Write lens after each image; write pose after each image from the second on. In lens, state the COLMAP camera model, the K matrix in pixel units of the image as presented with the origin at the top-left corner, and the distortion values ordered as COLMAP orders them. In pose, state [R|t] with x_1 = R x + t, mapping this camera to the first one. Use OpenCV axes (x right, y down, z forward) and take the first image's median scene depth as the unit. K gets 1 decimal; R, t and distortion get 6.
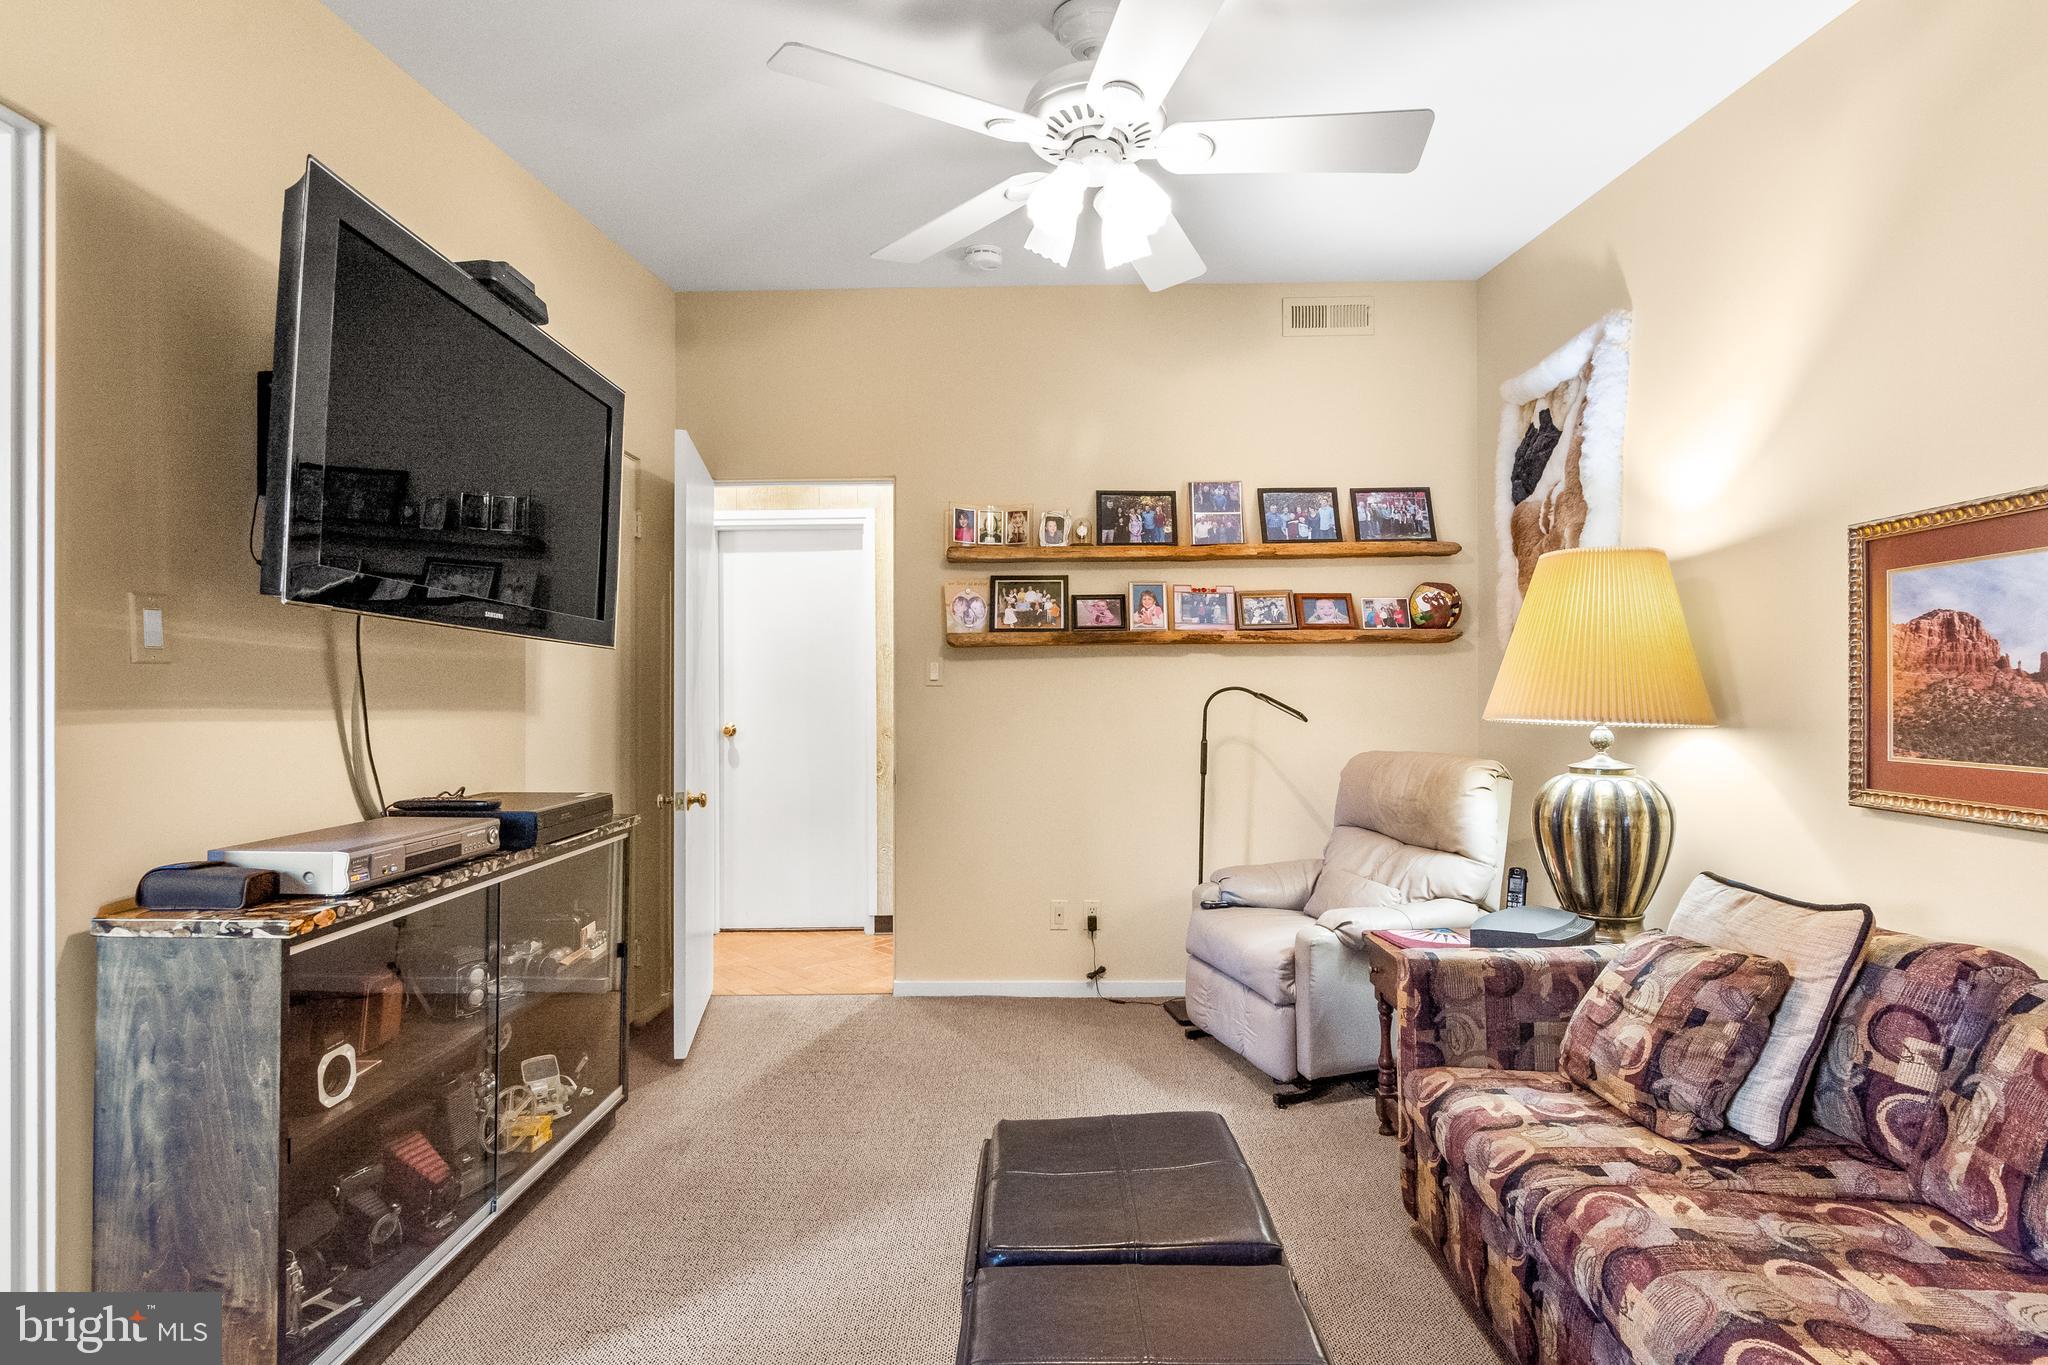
lens RADIAL K [[995.6, 0, 1028.2], [0, 995.6, 612.9], [0, 0, 1]] dist [-0.011988, -0.001798]
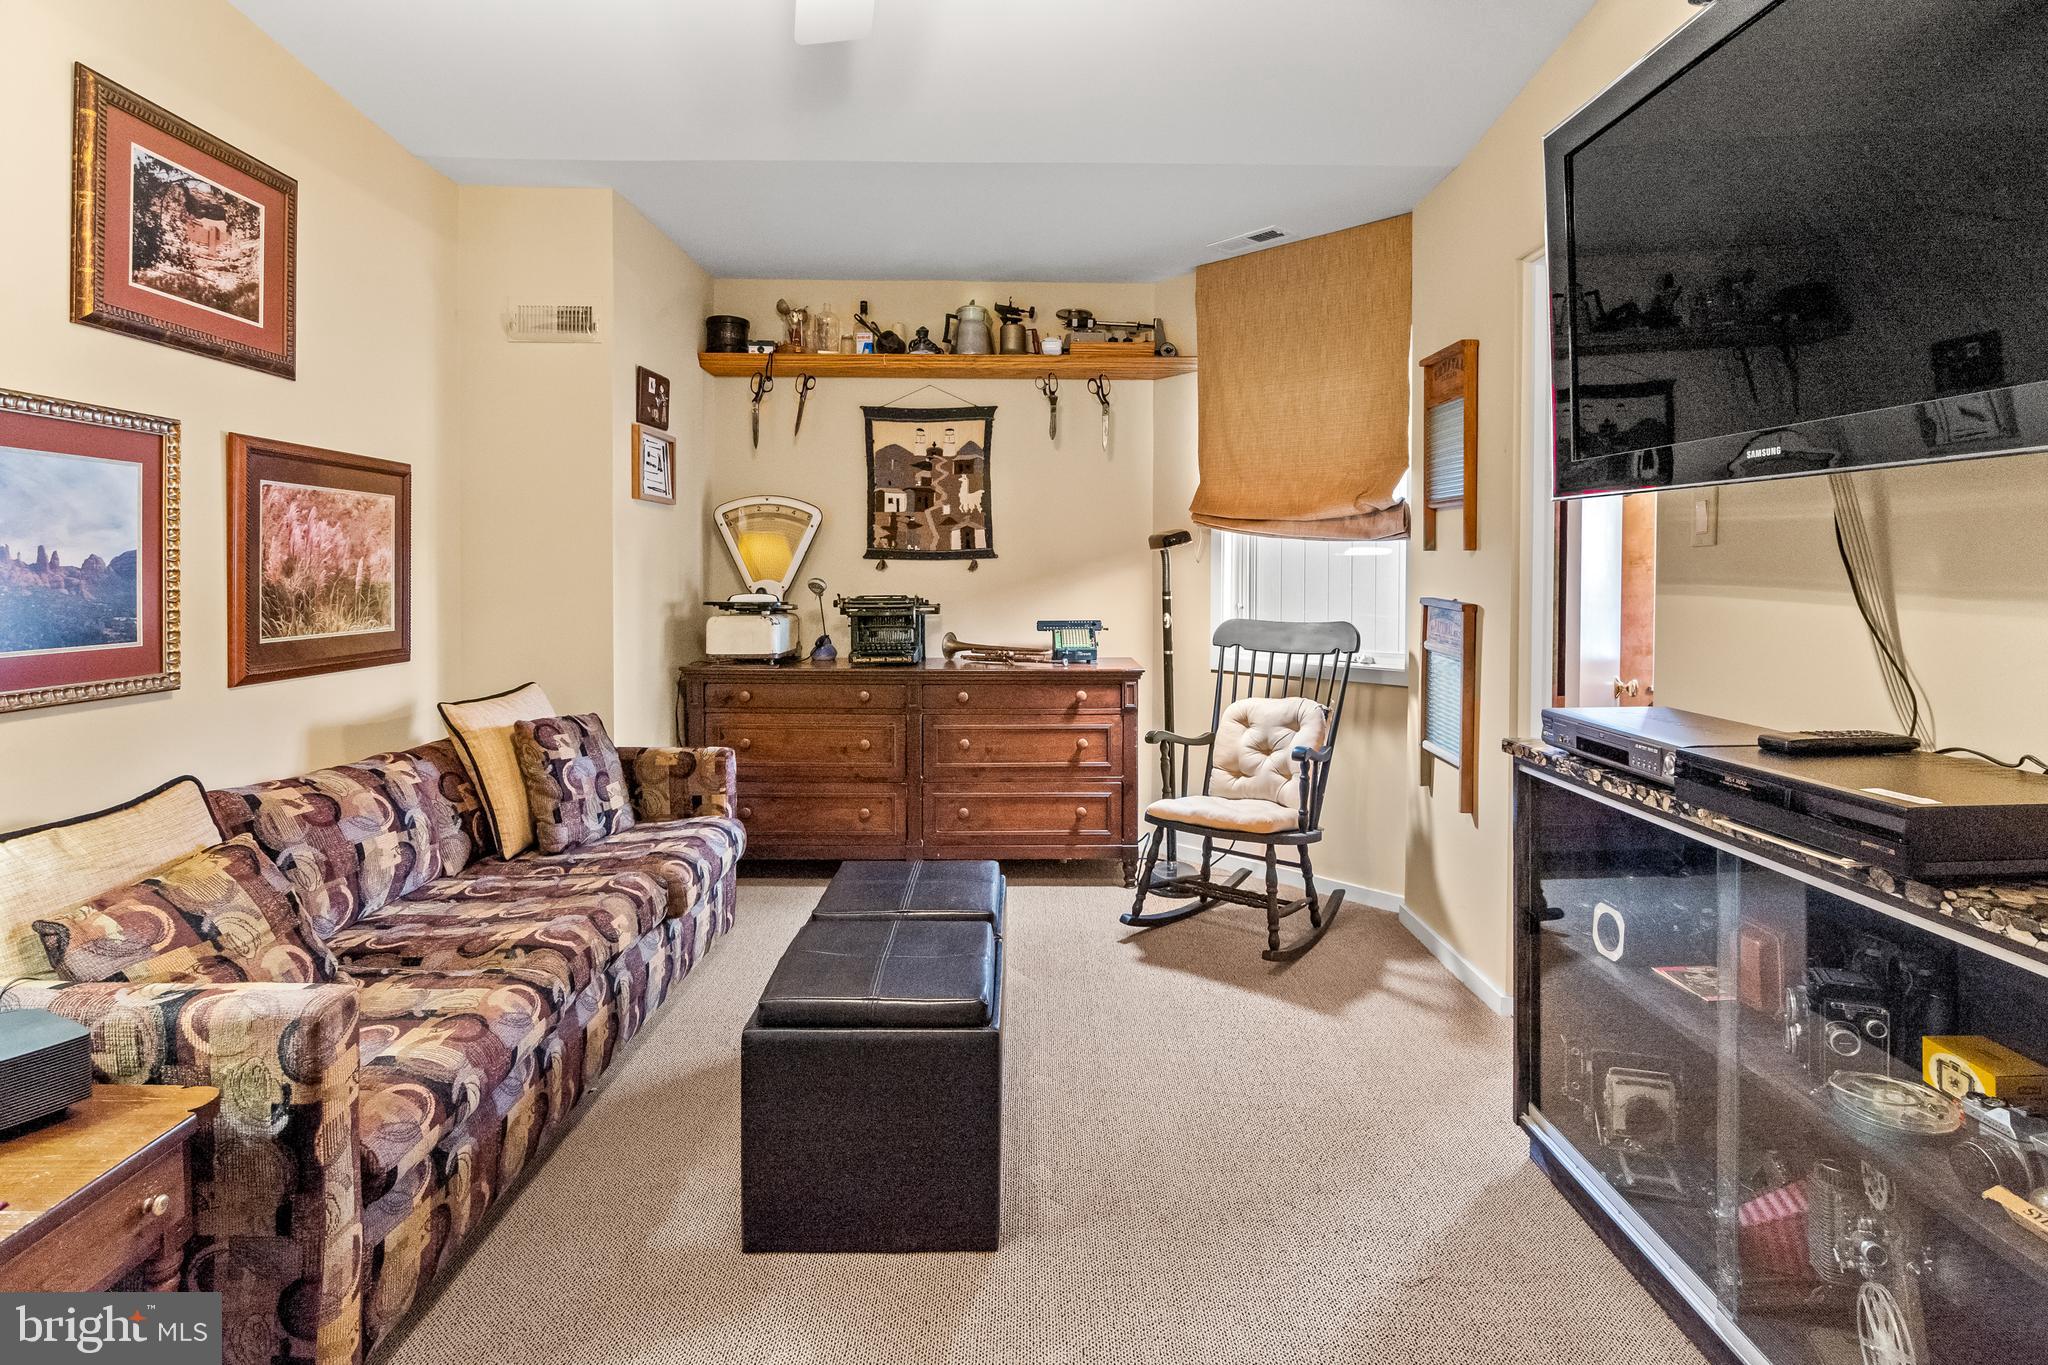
lens RADIAL K [[995.6, 0, 1028.2], [0, 995.6, 612.9], [0, 0, 1]] dist [-0.011988, -0.001798]
pose [[-0.999483, 0.007389, -0.031288, -0.042340], [0.008611, 0.999198, -0.039096, 0.149935], [0.030974, -0.039346, -0.998745, 1.896097]]
